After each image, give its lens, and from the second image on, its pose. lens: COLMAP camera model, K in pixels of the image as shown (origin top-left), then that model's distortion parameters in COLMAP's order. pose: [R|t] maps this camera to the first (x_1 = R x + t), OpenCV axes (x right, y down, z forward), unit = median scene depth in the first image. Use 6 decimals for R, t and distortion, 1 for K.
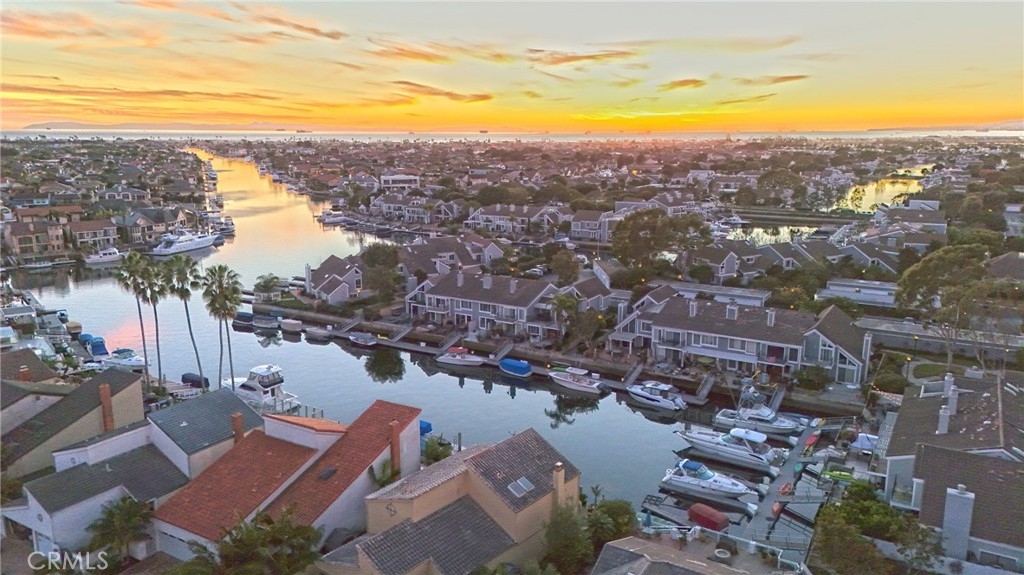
lens RADIAL K [[746.9, 0, 514.2], [0, 746.9, 296.5], [0, 0, 1]] dist [0.035179, -0.005633]
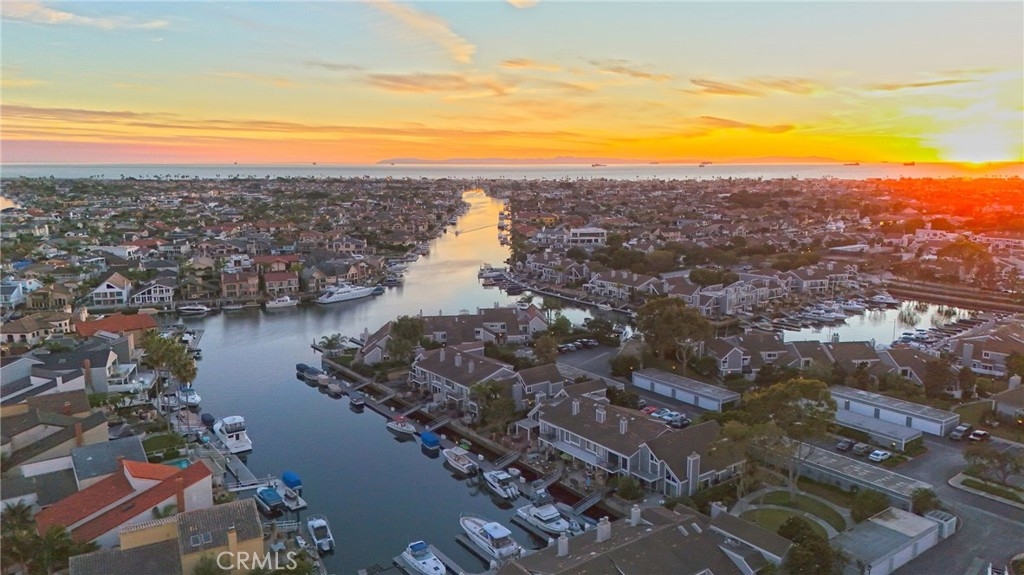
lens RADIAL K [[746.9, 0, 512.2], [0, 746.9, 279.1], [0, 0, 1]] dist [0.035179, -0.005633]
pose [[0.926733, 0.052721, -0.372003, 0.346359], [-0.076642, 0.995814, -0.049803, -0.069428], [0.367820, 0.074665, 0.926895, -0.049144]]
